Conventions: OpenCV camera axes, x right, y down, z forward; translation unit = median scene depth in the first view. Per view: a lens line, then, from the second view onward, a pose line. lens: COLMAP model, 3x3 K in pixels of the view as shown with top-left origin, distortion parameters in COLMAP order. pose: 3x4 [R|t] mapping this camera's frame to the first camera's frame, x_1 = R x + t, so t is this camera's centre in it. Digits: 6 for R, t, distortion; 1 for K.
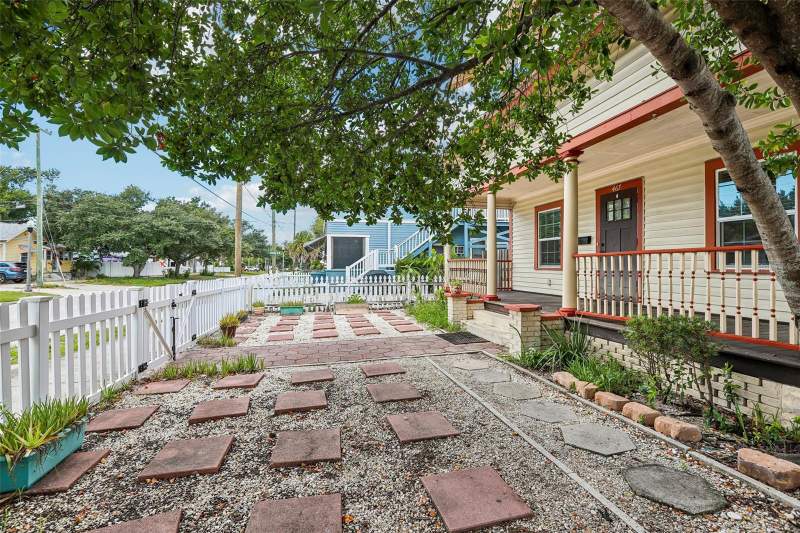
lens RADIAL K [[361.0, 0, 419.7], [0, 361.0, 262.9], [0, 0, 1]] dist [0.002411, 0.000287]
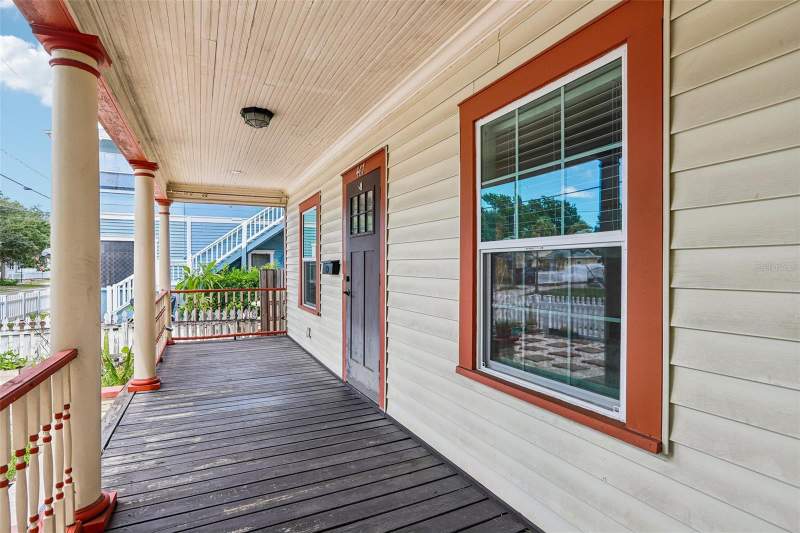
lens RADIAL K [[407.2, 0, 401.0], [0, 407.2, 269.0], [0, 0, 1]] dist [0.011735, 0.002245]
pose [[0.972713, 0.011942, 0.231706, 0.463319], [-0.011333, 0.999928, -0.003961, -0.066345], [-0.231737, 0.001227, 0.972778, 0.424792]]
